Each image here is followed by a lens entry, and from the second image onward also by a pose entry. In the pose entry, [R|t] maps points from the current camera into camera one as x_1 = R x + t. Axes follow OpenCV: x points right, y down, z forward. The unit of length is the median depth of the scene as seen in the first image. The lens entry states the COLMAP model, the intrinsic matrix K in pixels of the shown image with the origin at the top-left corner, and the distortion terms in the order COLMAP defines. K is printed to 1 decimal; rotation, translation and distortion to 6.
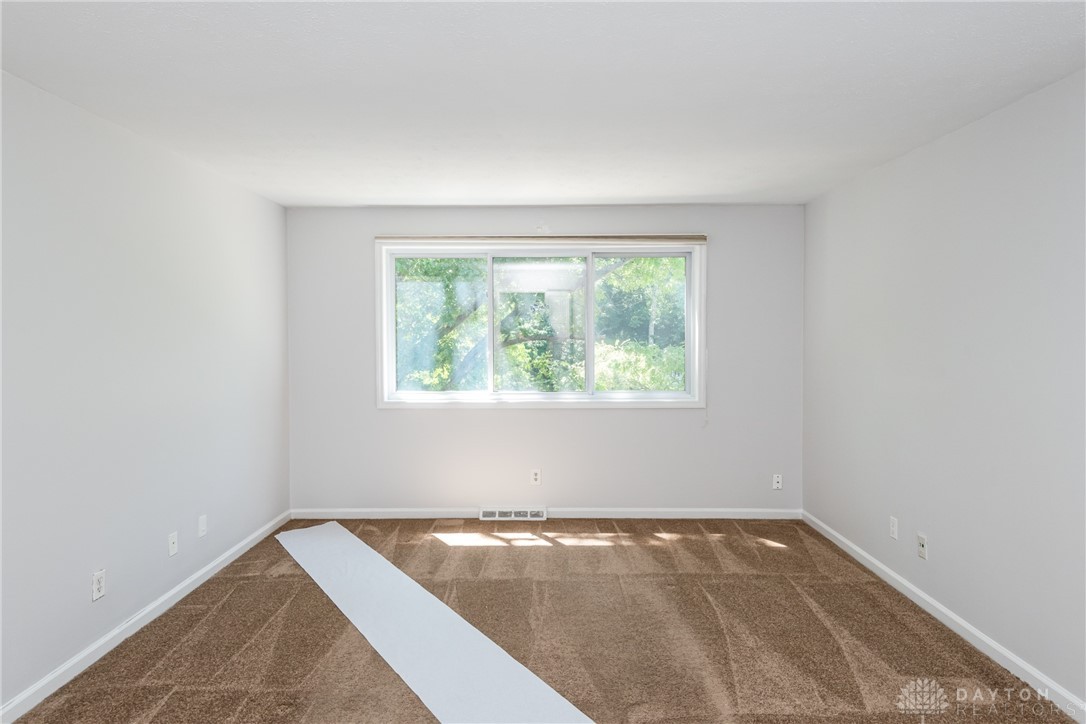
lens RADIAL K [[620.6, 0, 543.0], [0, 620.6, 333.6], [0, 0, 1]] dist [0.073808, -0.031109]
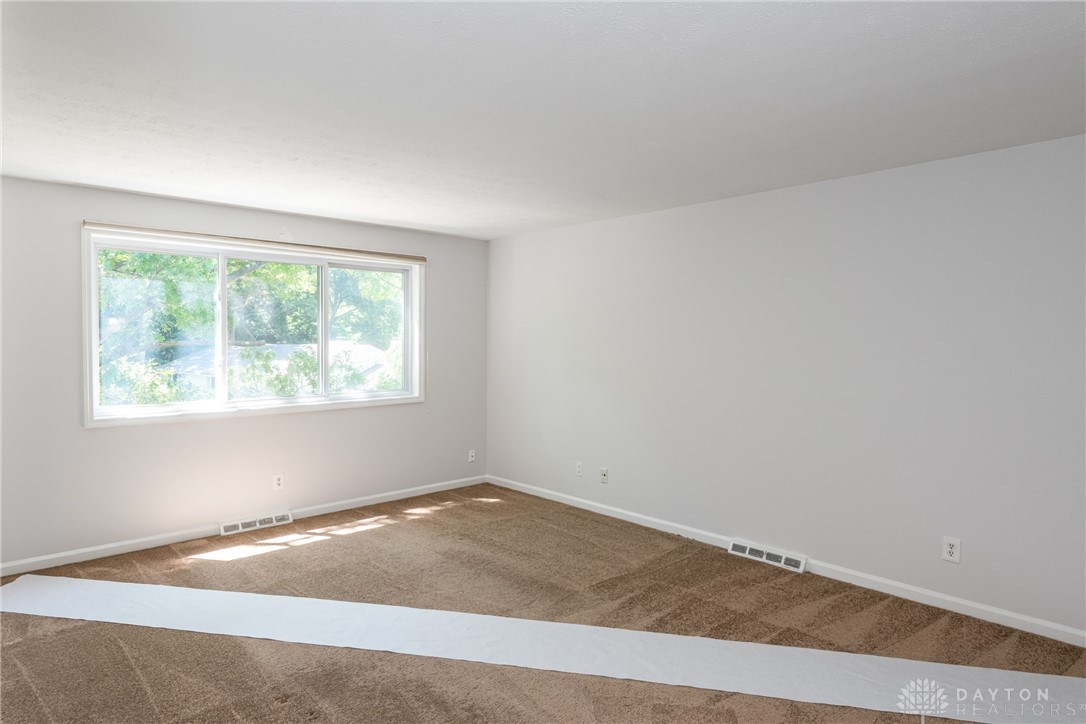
lens RADIAL K [[620.6, 0, 543.0], [0, 620.6, 333.6], [0, 0, 1]] dist [0.073808, -0.031109]
pose [[0.746723, 0.009767, 0.665064, -0.388831], [-0.011141, 0.999936, -0.002176, -0.012160], [-0.665042, -0.005785, 0.746784, -0.042333]]
